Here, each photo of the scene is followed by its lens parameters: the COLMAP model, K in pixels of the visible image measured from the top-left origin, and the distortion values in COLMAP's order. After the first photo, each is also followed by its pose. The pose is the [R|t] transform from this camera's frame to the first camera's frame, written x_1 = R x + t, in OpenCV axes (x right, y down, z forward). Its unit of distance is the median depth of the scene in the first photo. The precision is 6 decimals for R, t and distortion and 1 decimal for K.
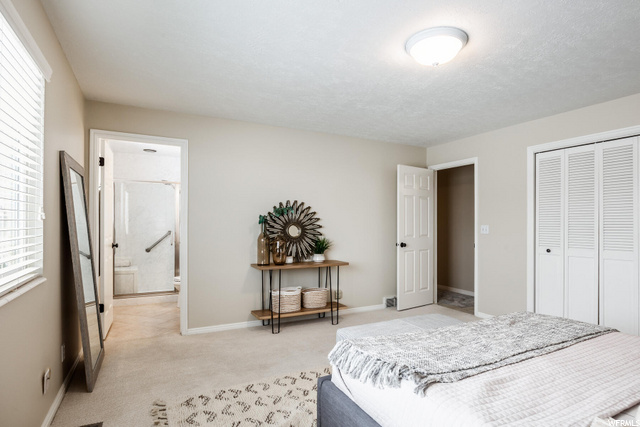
lens RADIAL K [[331.8, 0, 320.0], [0, 331.8, 213.5], [0, 0, 1]] dist [-0.000986, -0.000124]
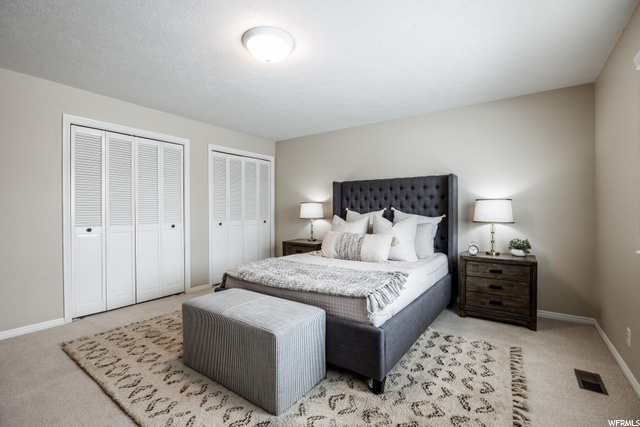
lens RADIAL K [[281.3, 0, 329.2], [0, 281.3, 214.4], [0, 0, 1]] dist [0.001200, 0.000219]
pose [[-0.468307, -0.025248, 0.883205, -0.427017], [-0.040558, 0.999152, 0.007057, 0.036043], [-0.882635, -0.032516, -0.468934, 0.861655]]
